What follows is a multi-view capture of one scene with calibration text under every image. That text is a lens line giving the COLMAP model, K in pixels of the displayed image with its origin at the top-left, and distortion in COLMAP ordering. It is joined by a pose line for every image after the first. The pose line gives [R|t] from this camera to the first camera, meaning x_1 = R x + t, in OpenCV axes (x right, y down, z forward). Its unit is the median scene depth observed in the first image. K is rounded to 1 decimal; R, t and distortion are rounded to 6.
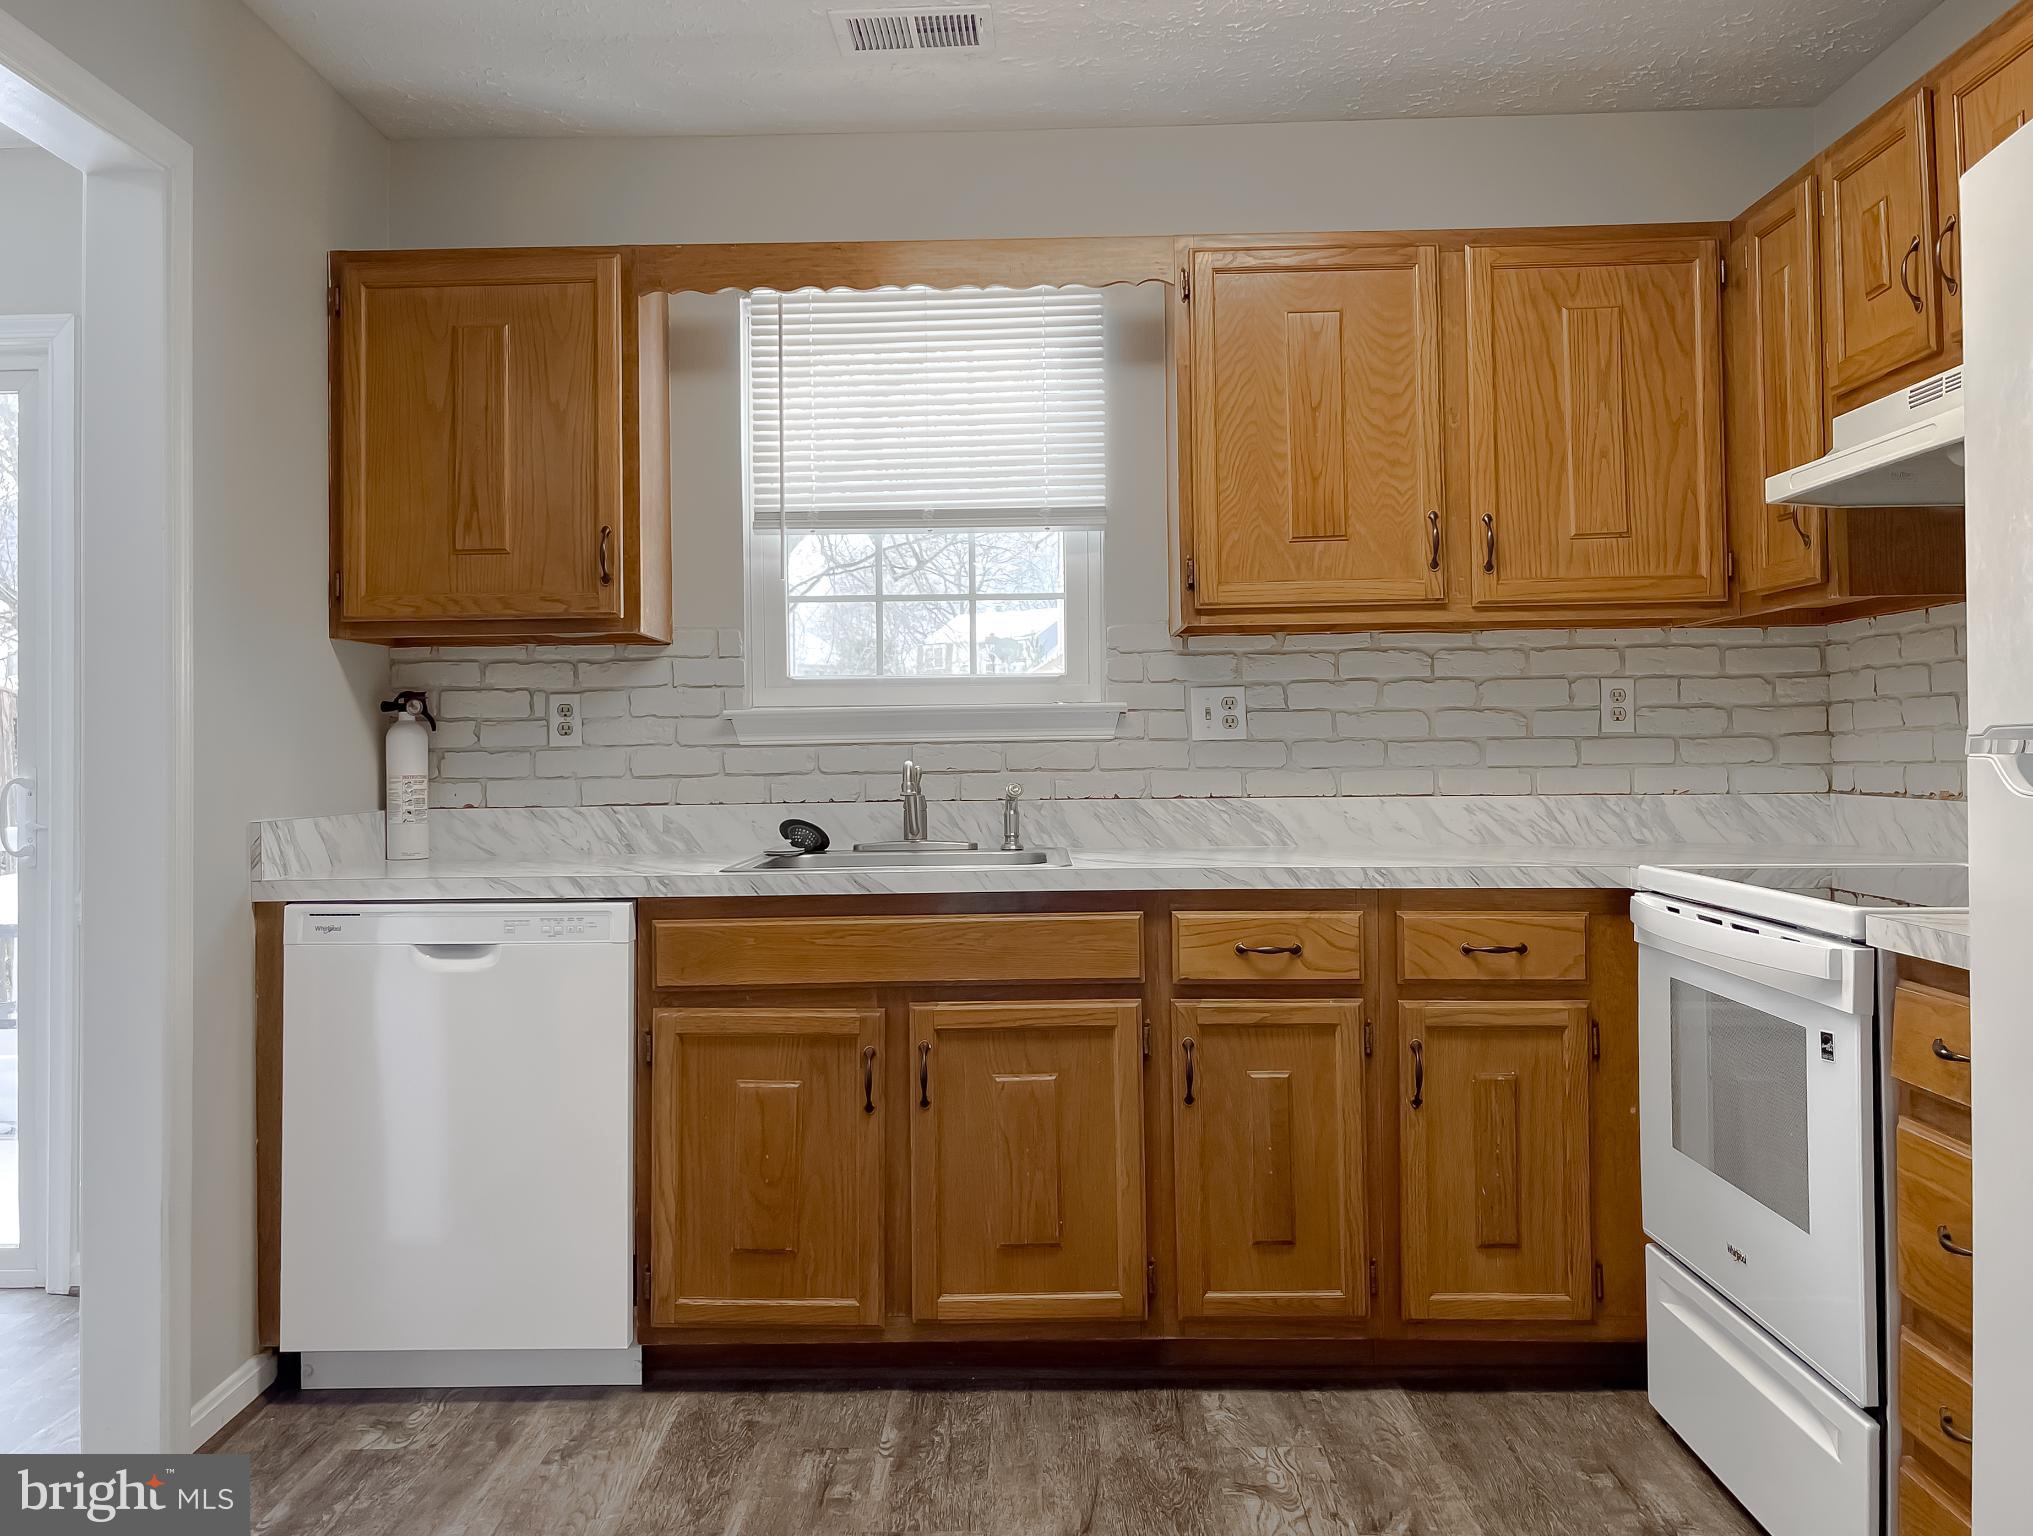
lens RADIAL K [[1668.3, 0, 1016.5], [0, 1668.3, 768.0], [0, 0, 1]] dist [0.085190, -0.111012]
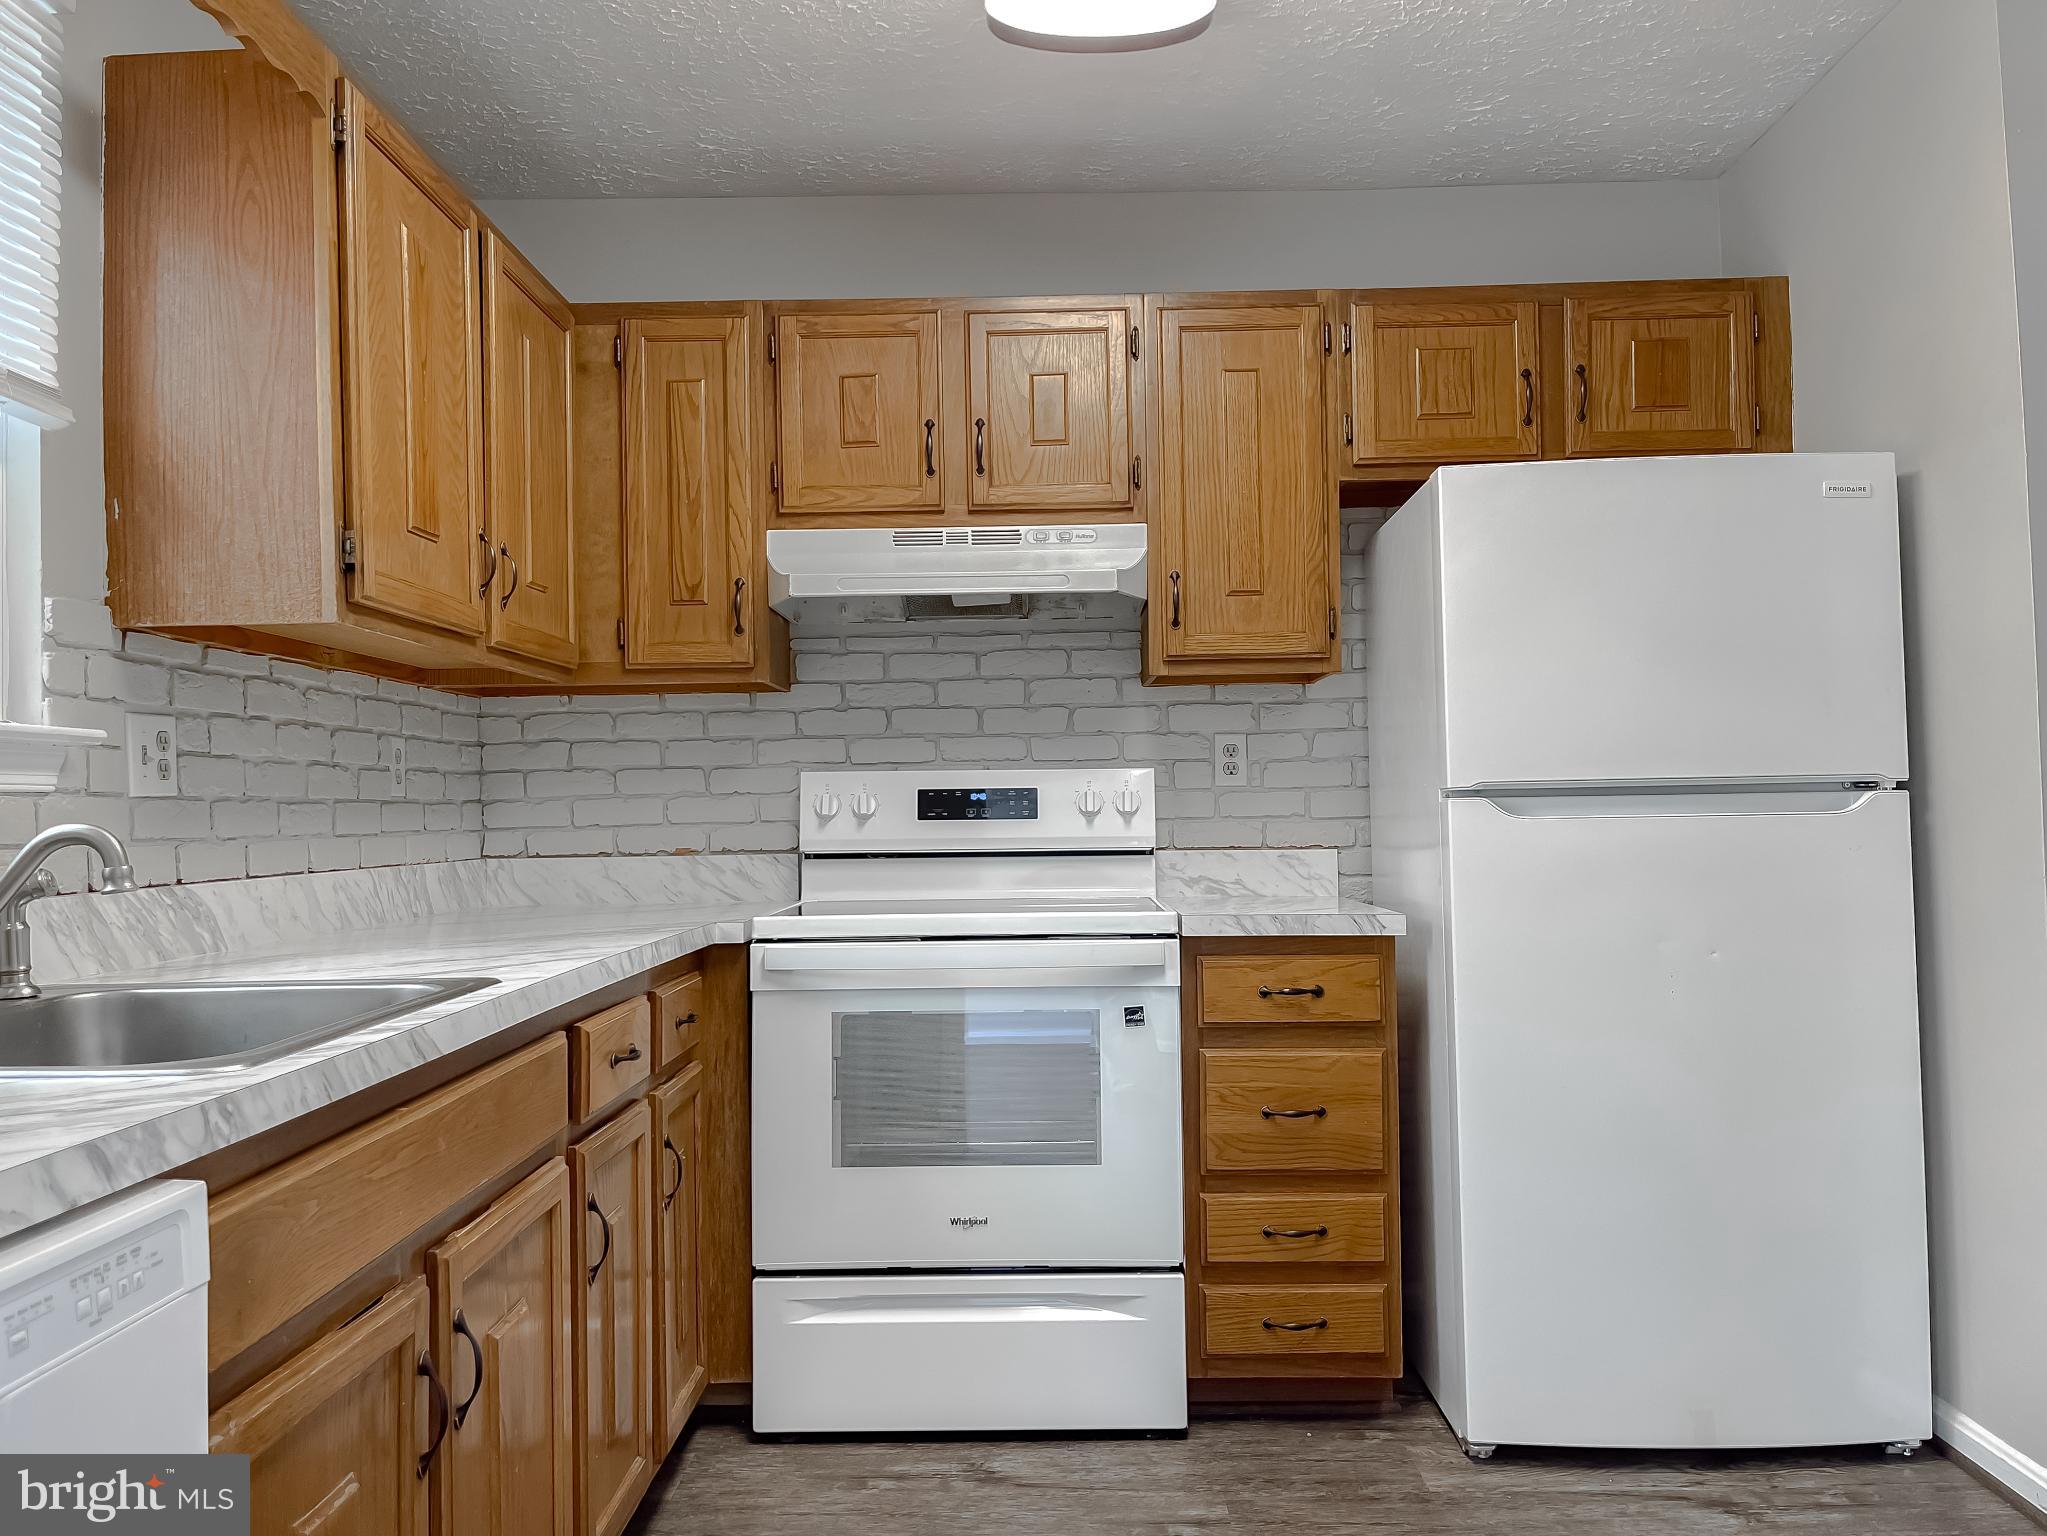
lens RADIAL K [[1559.0, 0, 1023.7], [0, 1559.0, 805.9], [0, 0, 1]] dist [0.075664, -0.098017]
pose [[0.011679, 0.012811, 0.999850, -0.587013], [0.026989, 0.999550, -0.013123, 0.004665], [-0.999568, 0.027138, 0.011328, 0.789628]]
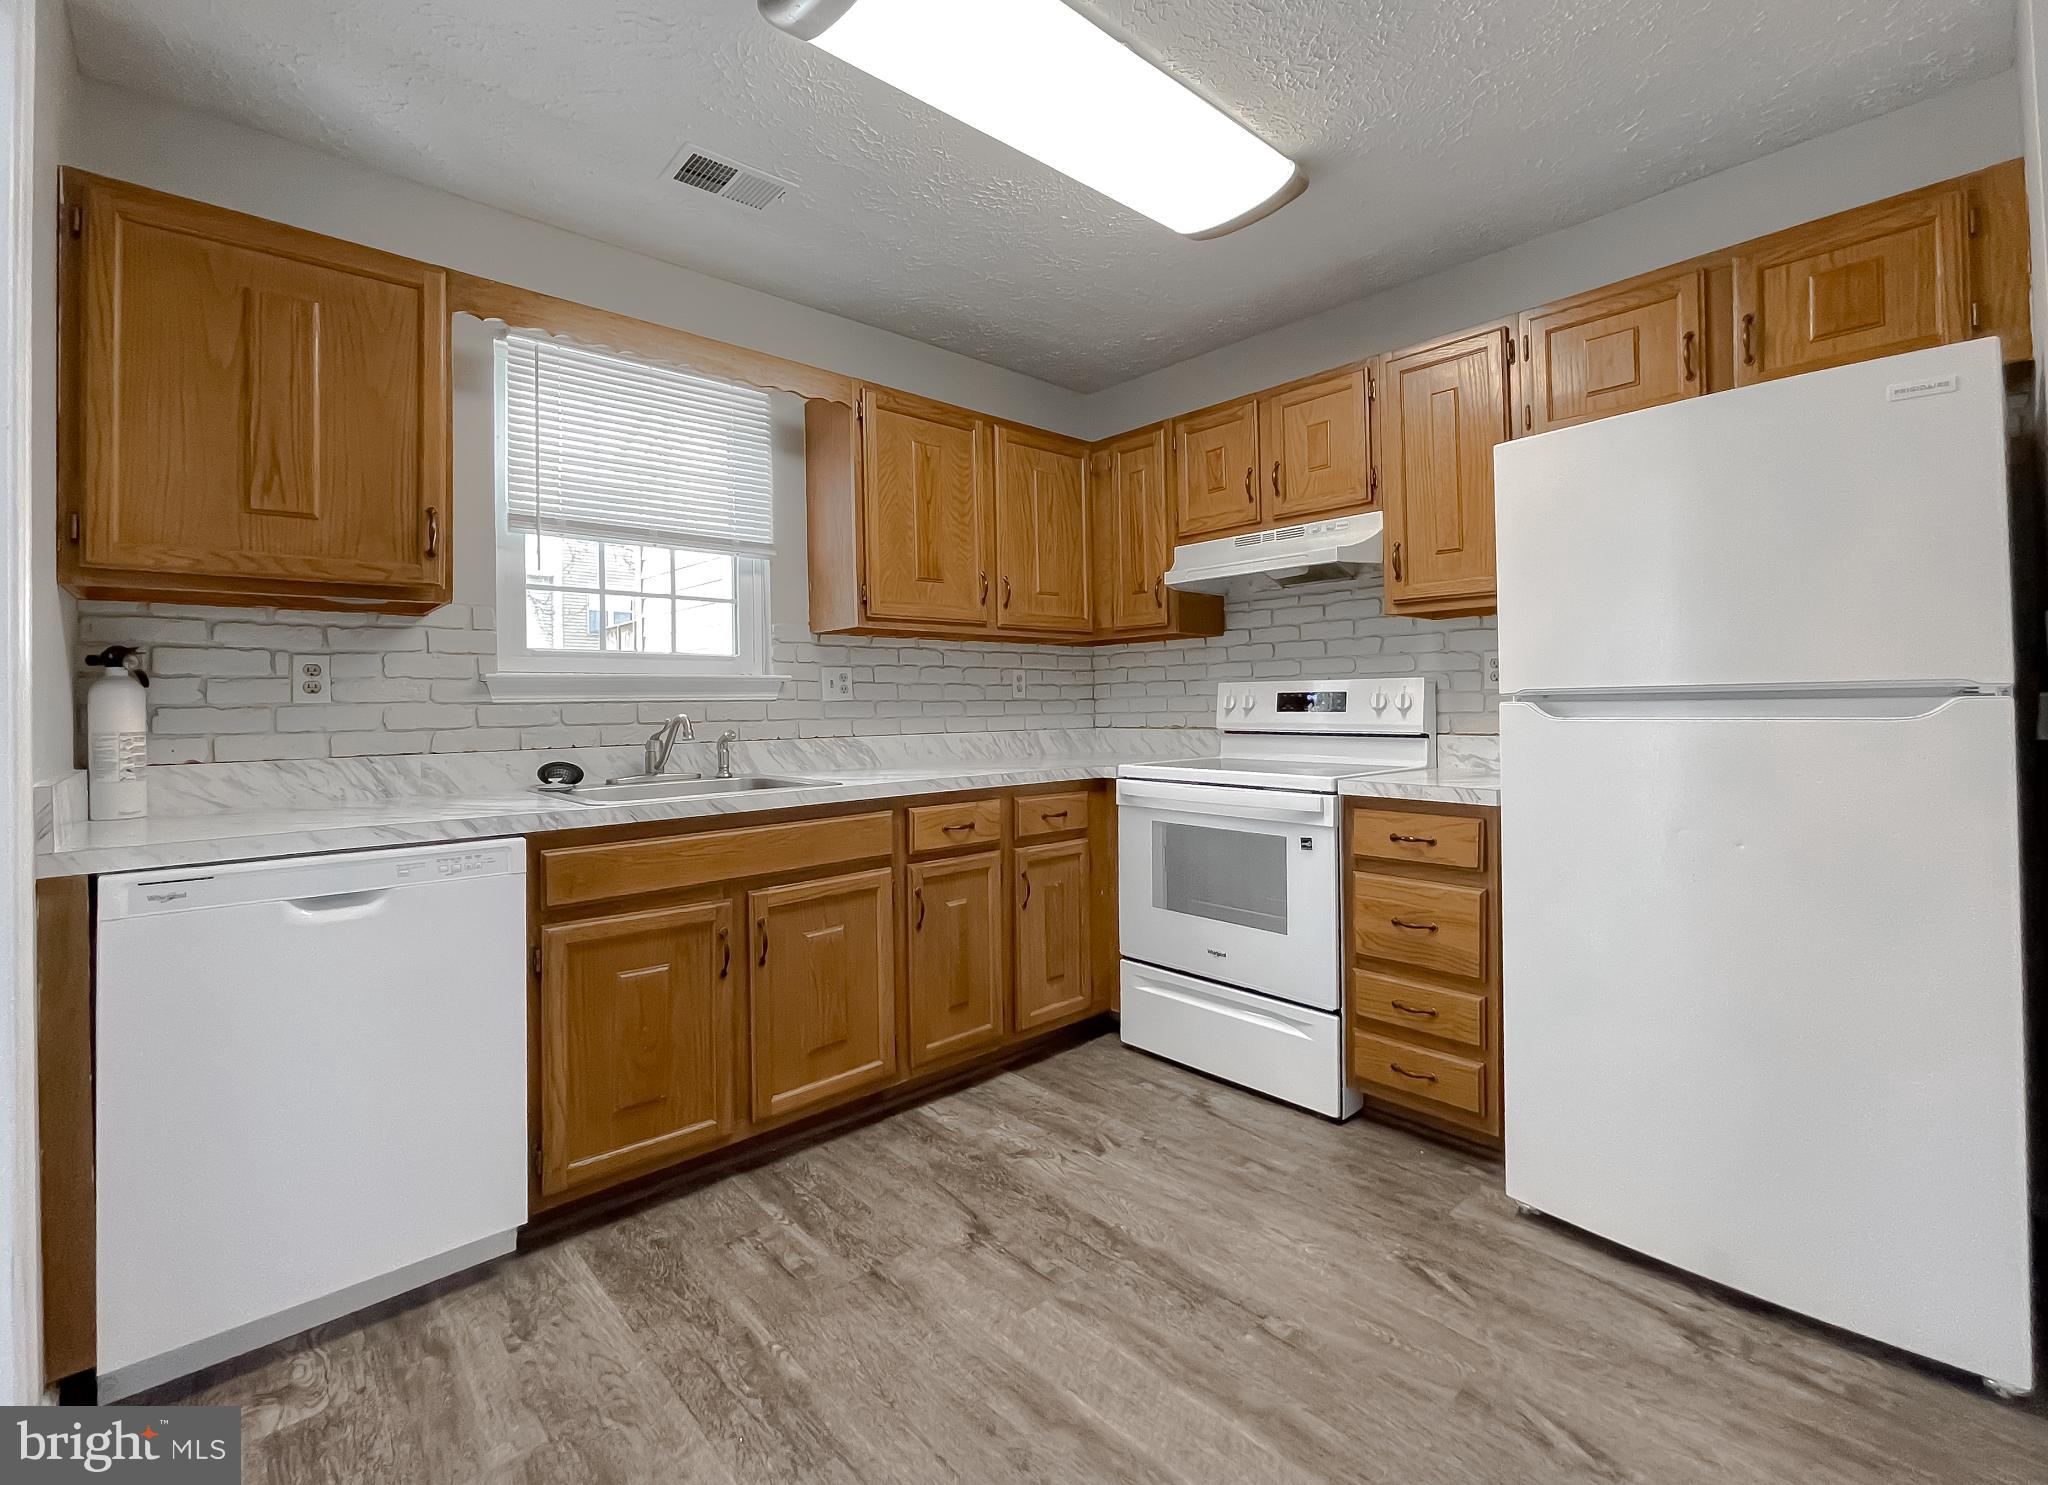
lens RADIAL K [[893.7, 0, 1025.1], [0, 893.7, 718.1], [0, 0, 1]] dist [0.002886, 0.000630]
pose [[0.730267, -0.007904, 0.683116, -0.394273], [0.011759, 0.999930, -0.001000, 0.003224], [-0.683061, 0.008763, 0.730309, 0.314075]]
